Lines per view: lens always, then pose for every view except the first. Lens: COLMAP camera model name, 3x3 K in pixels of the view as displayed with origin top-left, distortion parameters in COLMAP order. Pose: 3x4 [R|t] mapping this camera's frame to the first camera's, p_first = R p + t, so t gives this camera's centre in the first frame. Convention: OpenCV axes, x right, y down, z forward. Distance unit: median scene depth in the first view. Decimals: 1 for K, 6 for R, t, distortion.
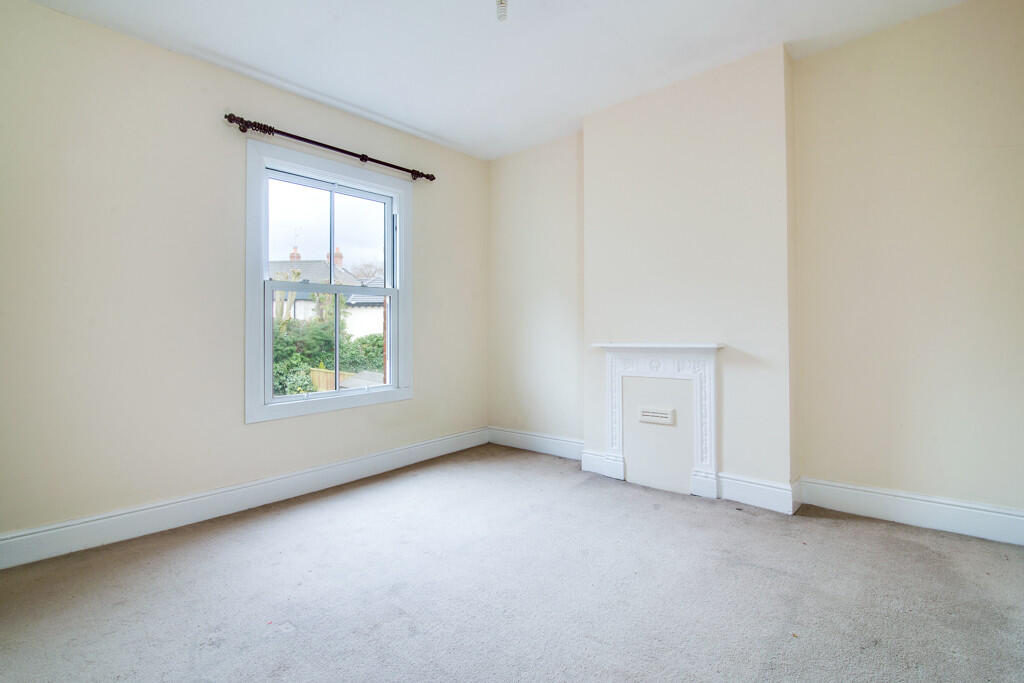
lens RADIAL K [[492.8, 0, 512.0], [0, 492.8, 341.5], [0, 0, 1]] dist [-0.002909, -0.000689]
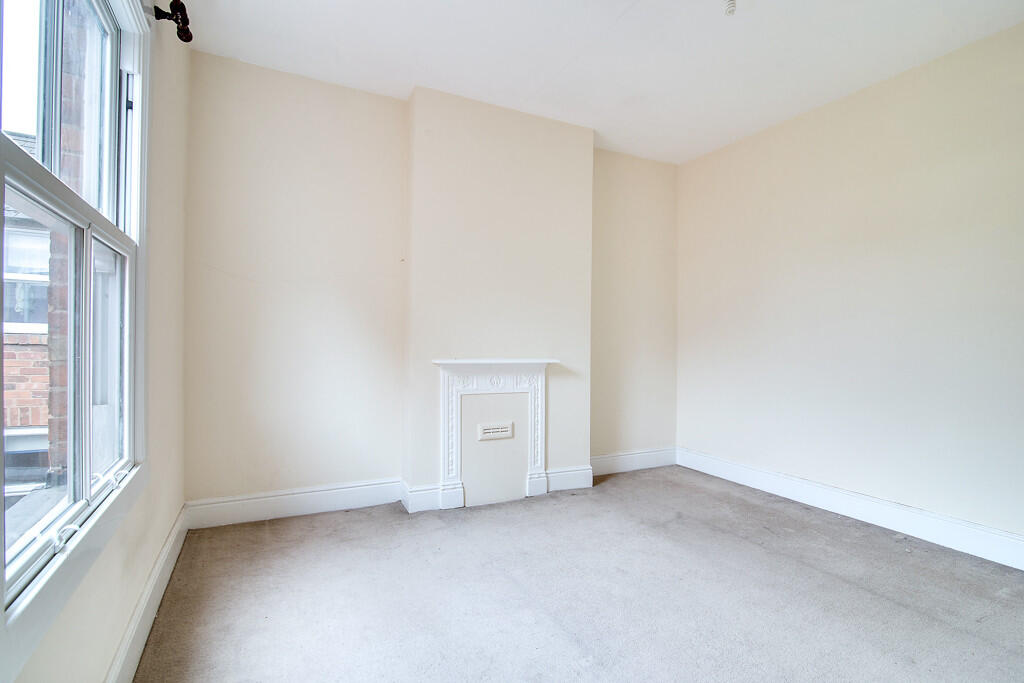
lens RADIAL K [[492.8, 0, 512.0], [0, 492.8, 341.5], [0, 0, 1]] dist [-0.002909, -0.000689]
pose [[0.326086, 0.009584, 0.945291, -0.665410], [-0.020429, 0.999787, -0.003089, -0.030447], [-0.945119, -0.018304, 0.326212, 0.660567]]
